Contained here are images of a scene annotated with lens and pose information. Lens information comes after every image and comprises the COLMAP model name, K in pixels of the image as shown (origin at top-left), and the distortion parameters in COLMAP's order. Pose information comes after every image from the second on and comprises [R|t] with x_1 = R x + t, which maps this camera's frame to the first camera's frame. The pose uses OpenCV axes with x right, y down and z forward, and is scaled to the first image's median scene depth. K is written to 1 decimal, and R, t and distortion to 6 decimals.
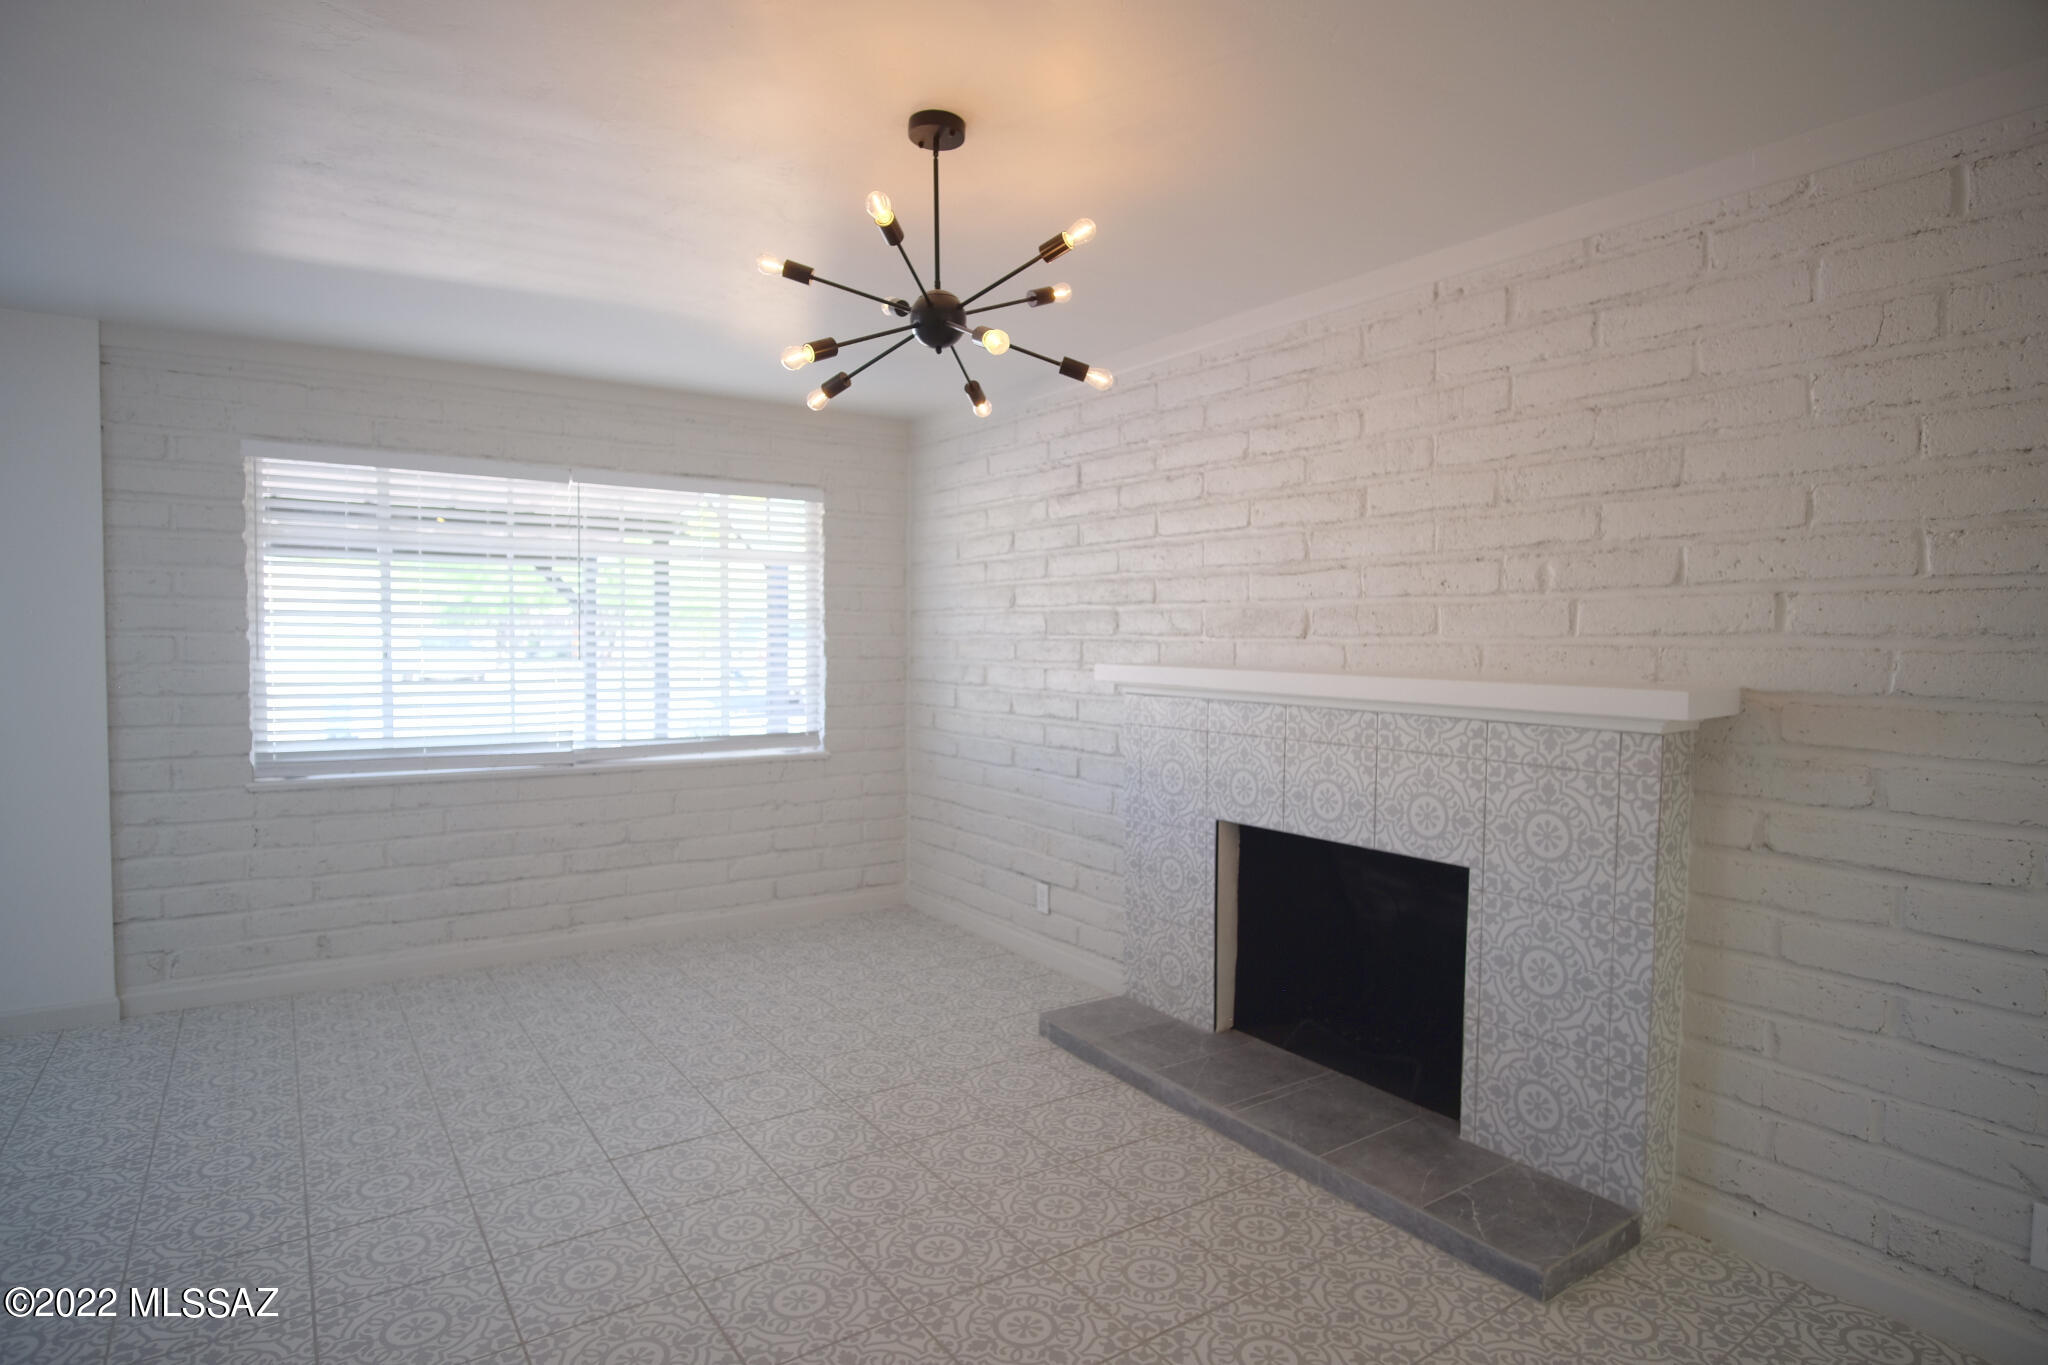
lens RADIAL K [[1100.0, 0, 1024.0], [0, 1100.0, 682.5], [0, 0, 1]] dist [-0.035393, 0.011894]
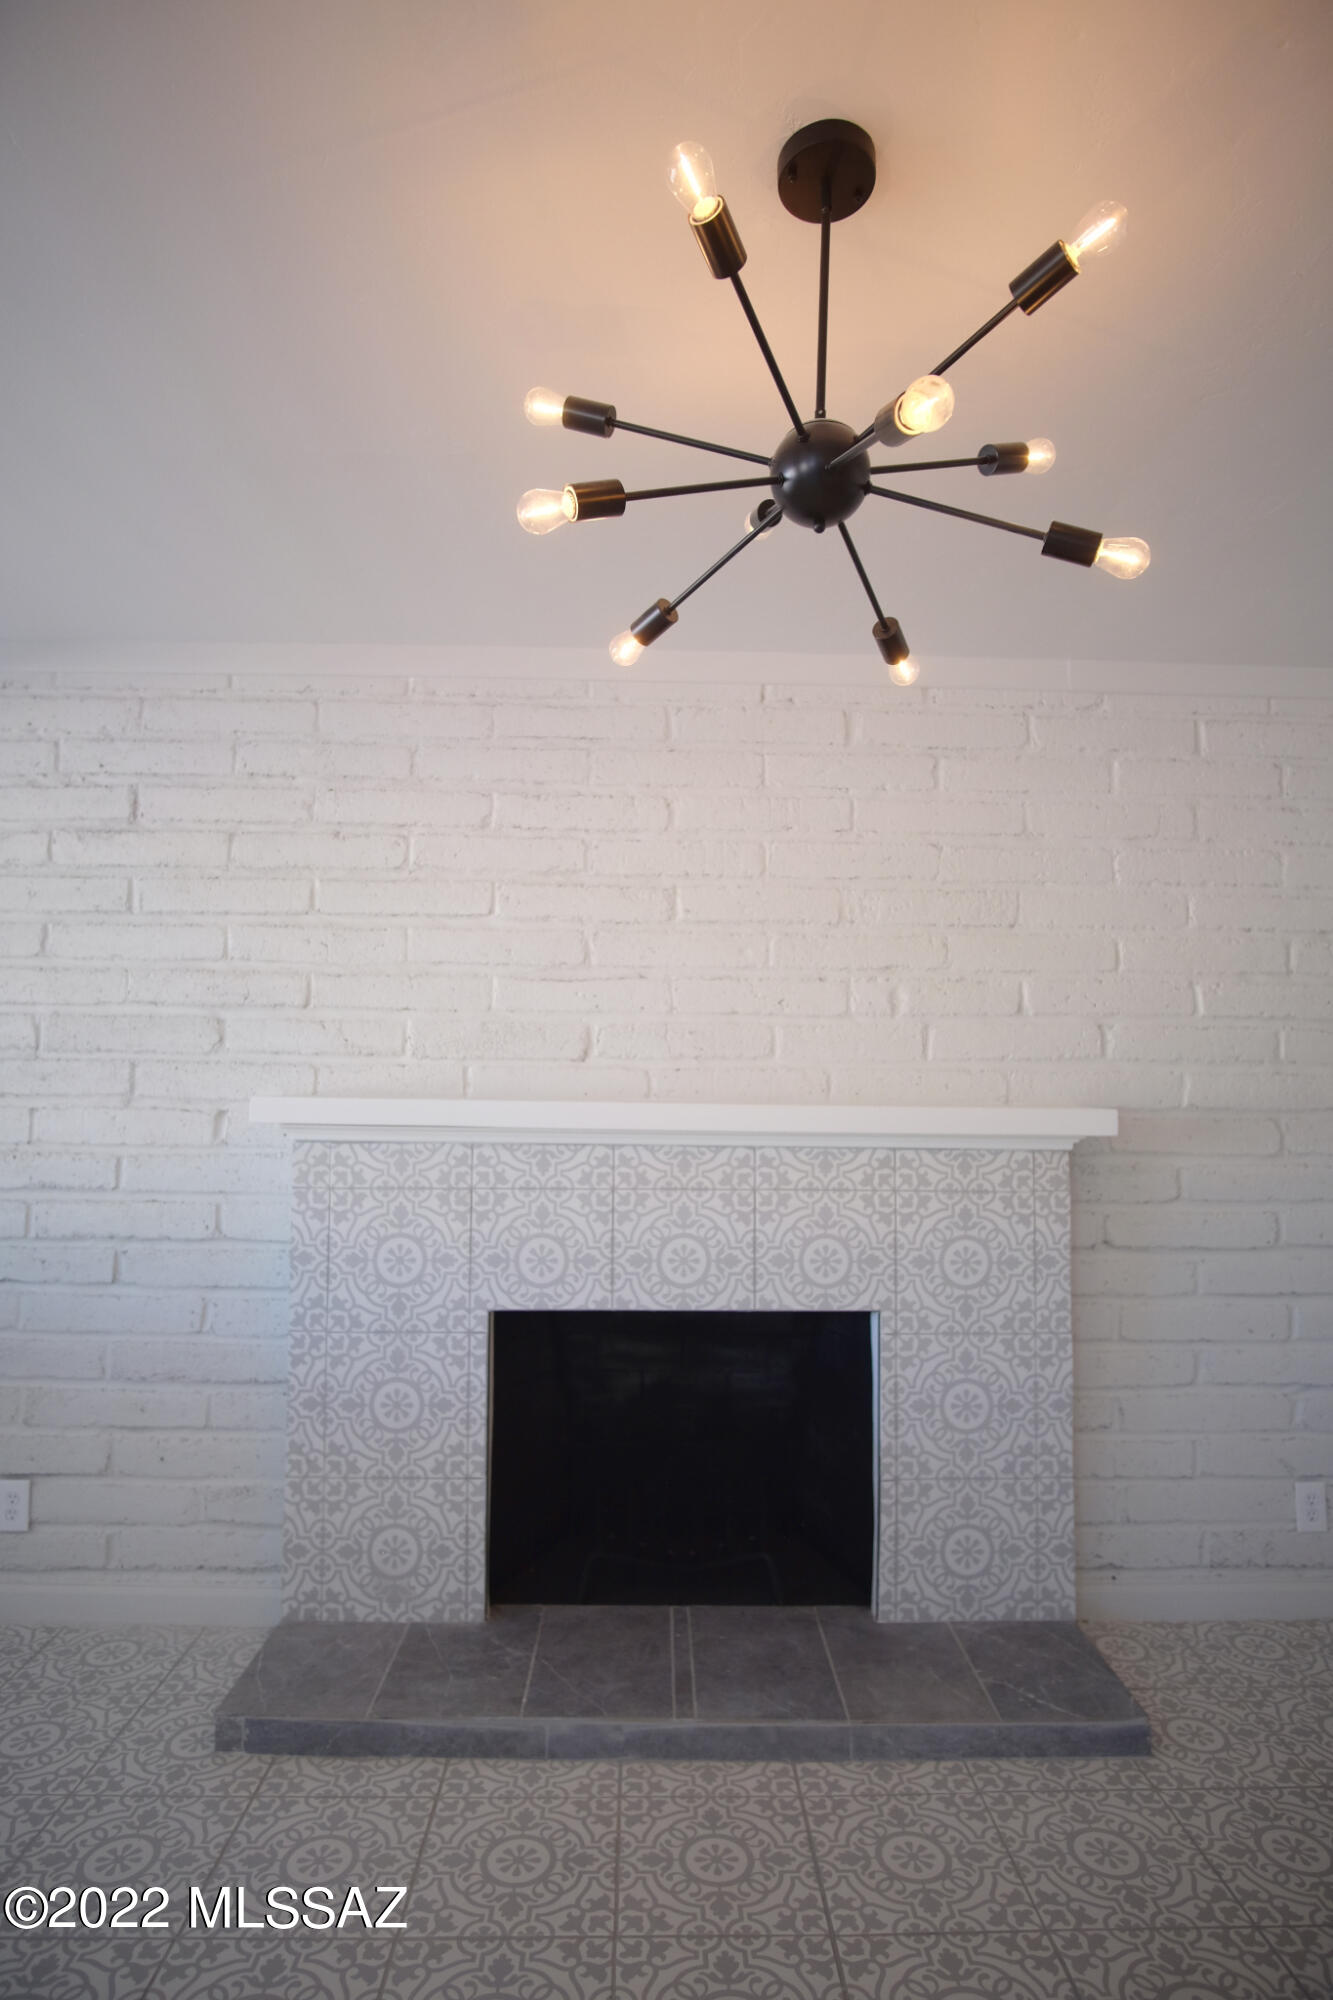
lens RADIAL K [[1074.2, 0, 664.8], [0, 1074.2, 994.8], [0, 0, 1]] dist [-0.035393, 0.011894]
pose [[0.545476, 0.070762, 0.835134, -0.452126], [0.028020, 0.994333, -0.102553, -0.007503], [-0.837658, 0.079341, 0.540402, 0.632716]]
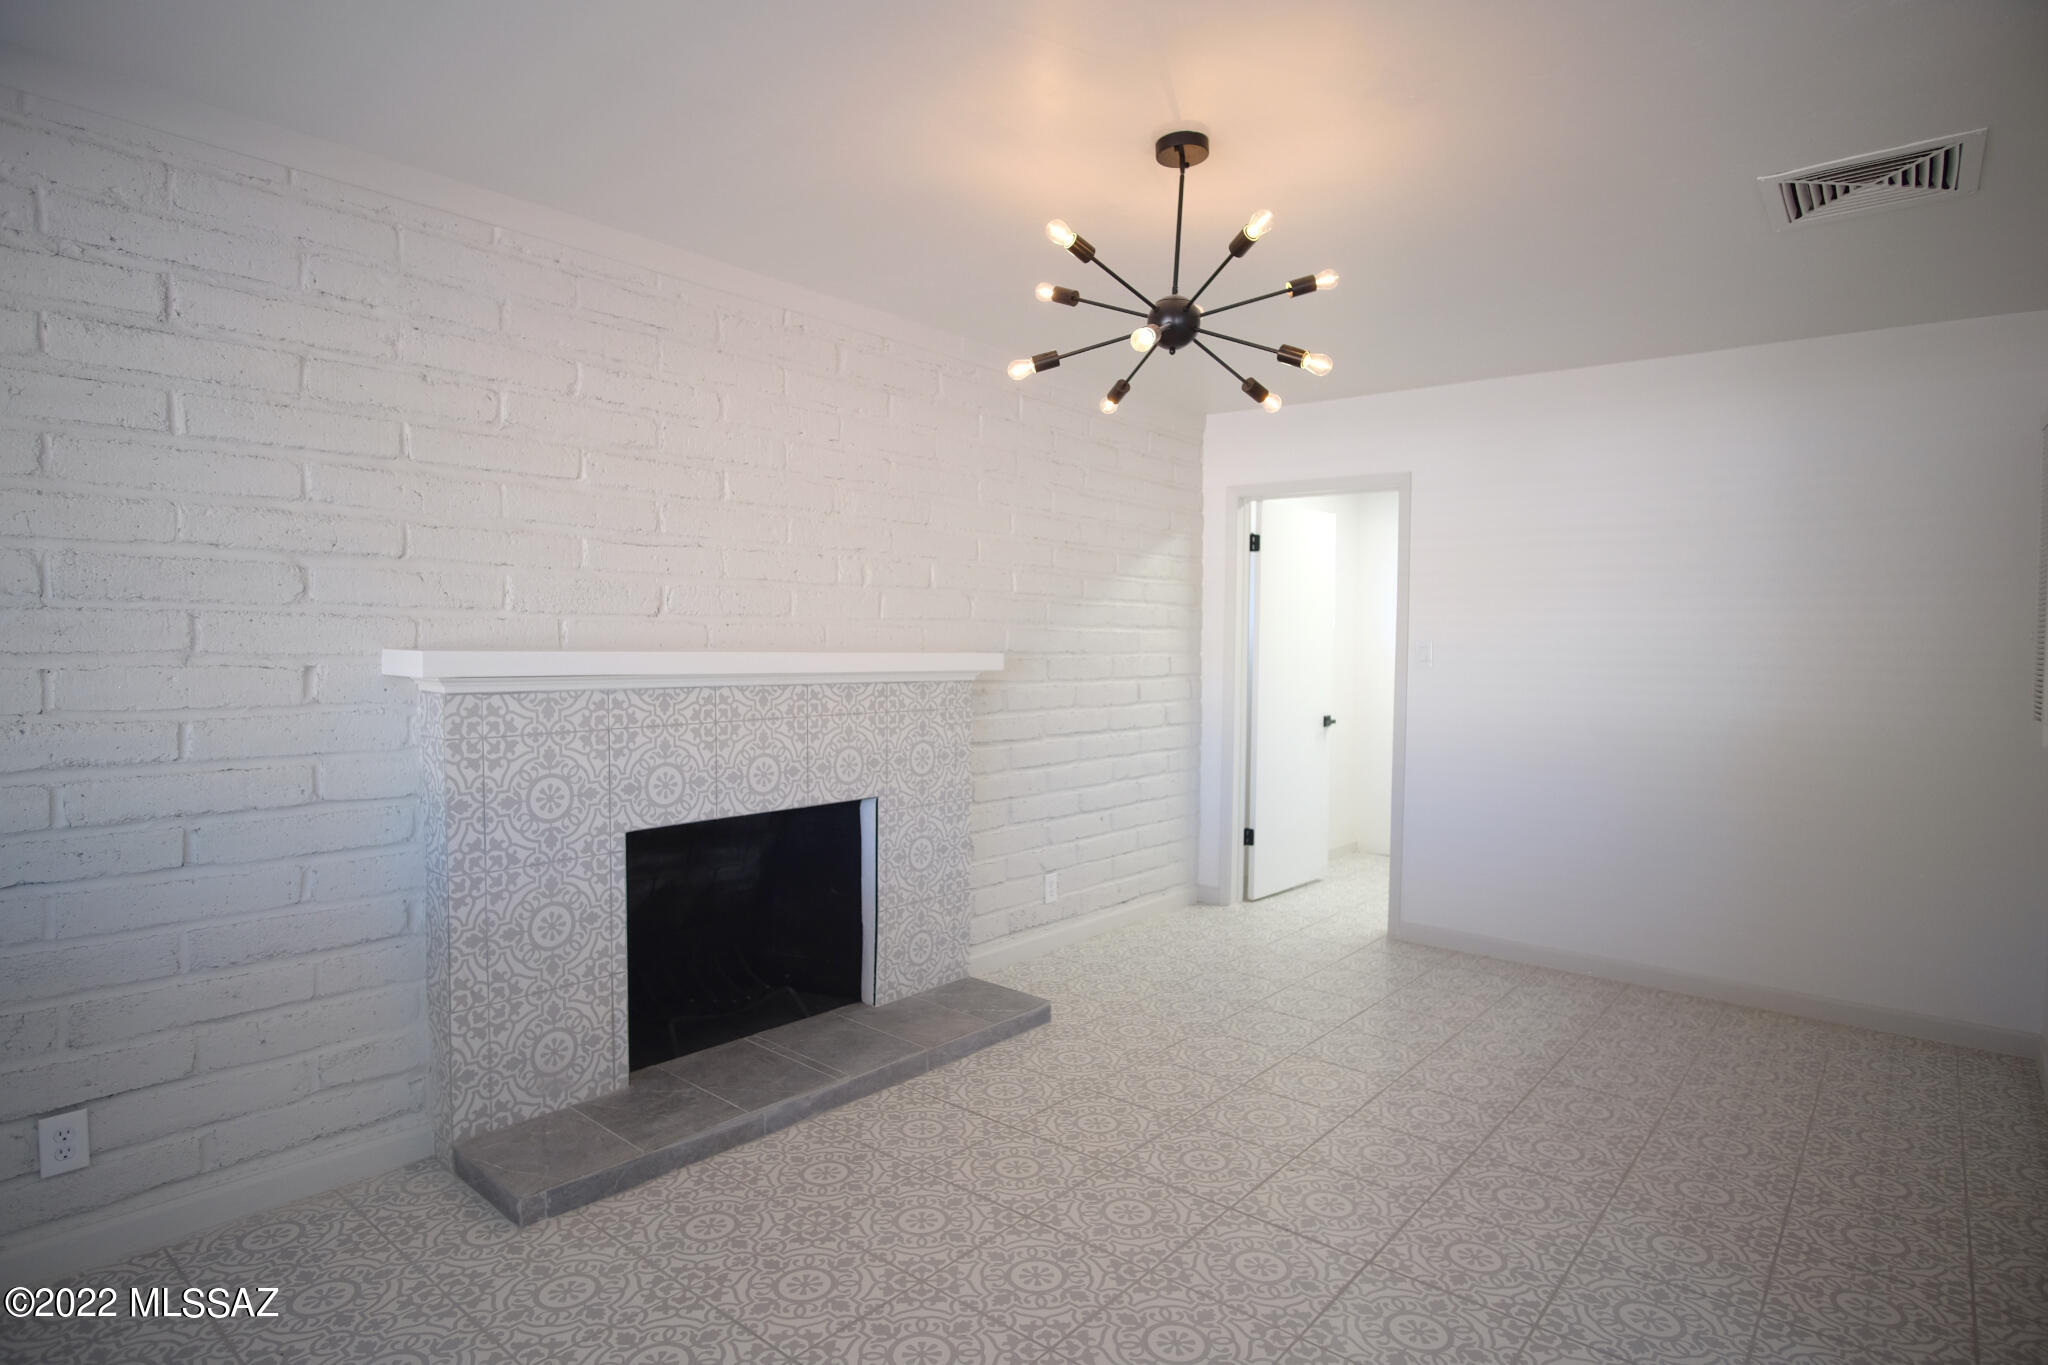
lens RADIAL K [[1100.0, 0, 1024.0], [0, 1100.0, 682.5], [0, 0, 1]] dist [-0.035393, 0.011894]
pose [[-0.263166, -0.048320, 0.963540, -0.874496], [0.026228, 0.998017, 0.057212, -0.035797], [-0.964394, 0.040328, -0.261377, 1.147379]]
